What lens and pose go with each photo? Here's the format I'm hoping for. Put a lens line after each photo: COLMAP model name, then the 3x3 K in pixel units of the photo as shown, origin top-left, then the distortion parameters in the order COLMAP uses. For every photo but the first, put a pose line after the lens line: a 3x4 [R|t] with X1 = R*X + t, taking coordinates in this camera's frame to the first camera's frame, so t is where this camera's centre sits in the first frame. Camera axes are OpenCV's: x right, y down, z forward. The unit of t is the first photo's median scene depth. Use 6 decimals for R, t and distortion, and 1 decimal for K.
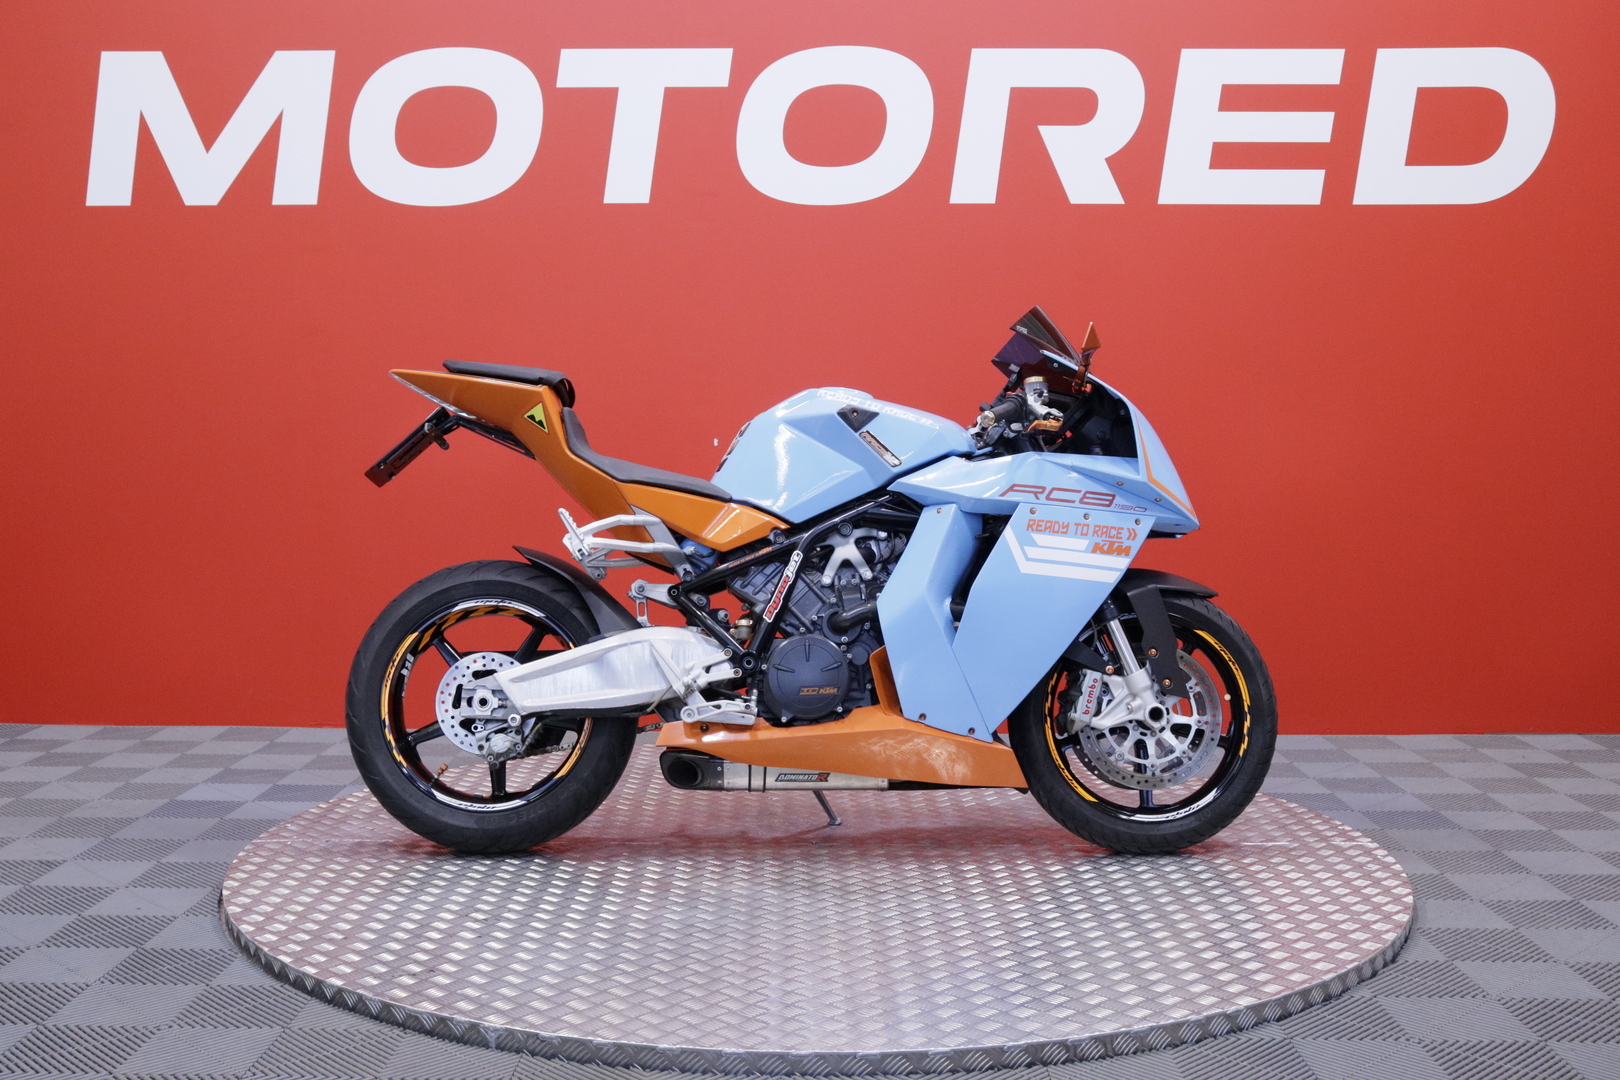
lens RADIAL K [[1802.4, 0, 810.0], [0, 1802.4, 540.0], [0, 0, 1]] dist [0.006372, 0.001111]
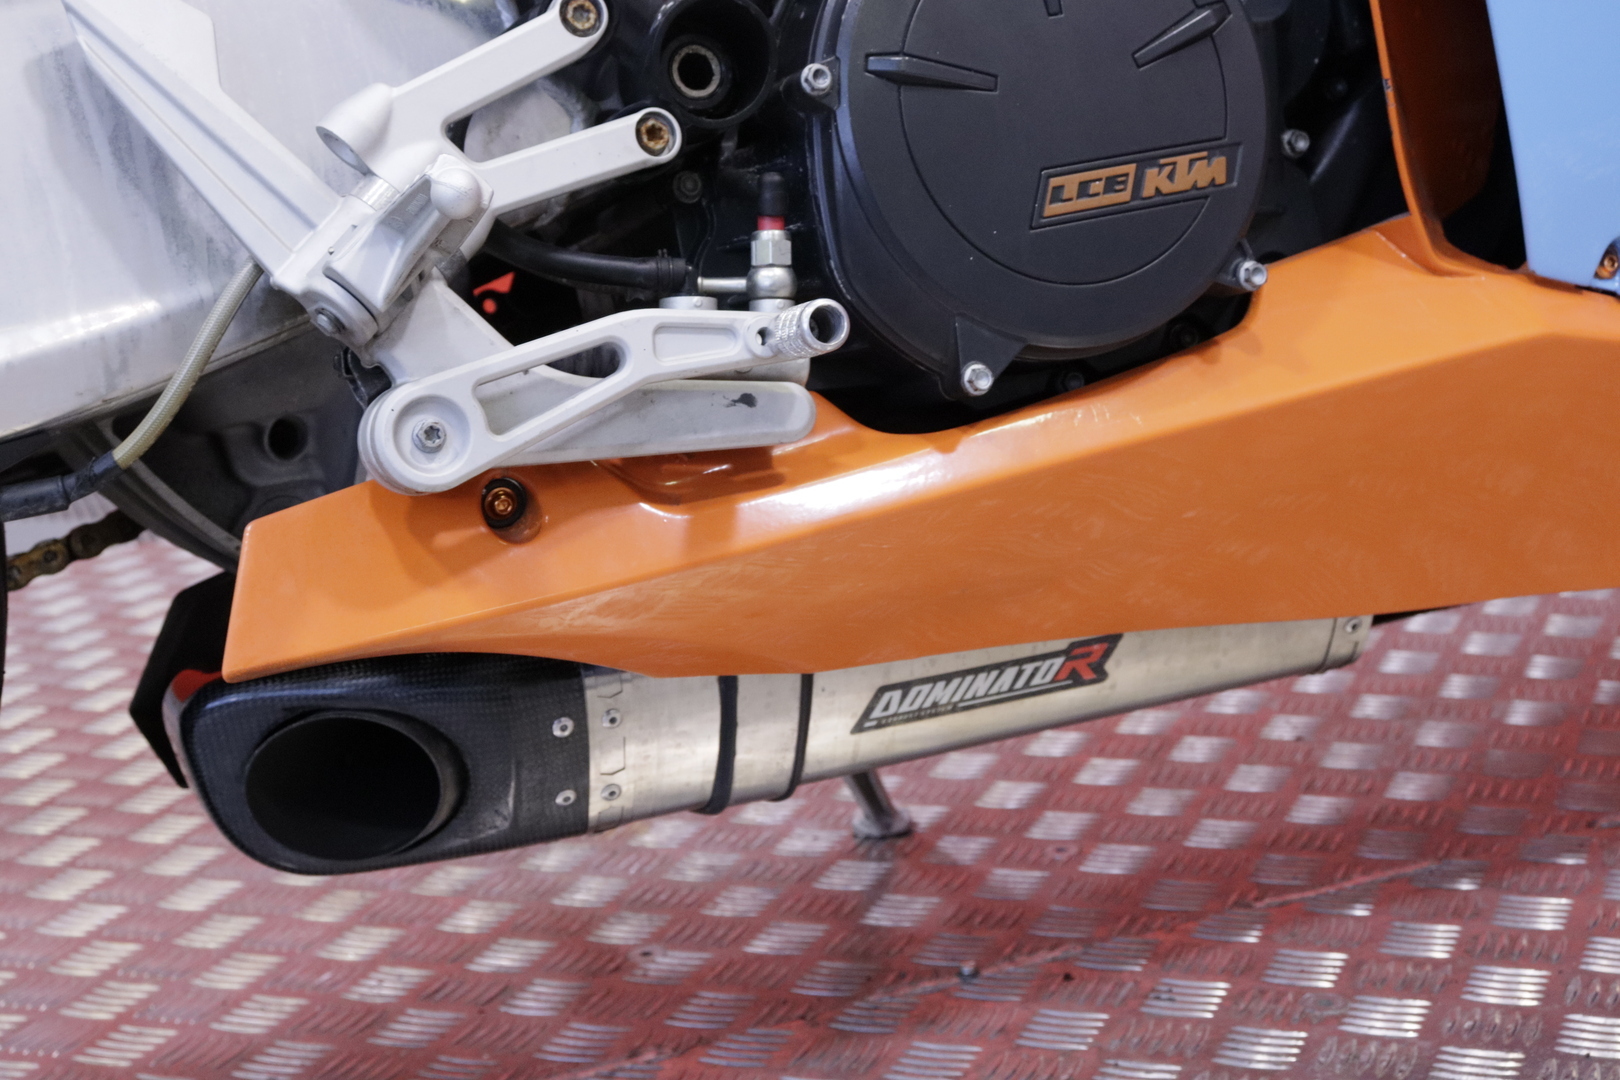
lens RADIAL K [[2496.0, 0, 810.0], [0, 2496.0, 540.0], [0, 0, 1]] dist [-0.012841, -0.023635]
pose [[0.943512, -0.176456, 0.280442, -0.094362], [0.136115, 0.978096, 0.157481, 0.074892], [-0.302088, -0.110413, 0.946864, 0.775443]]
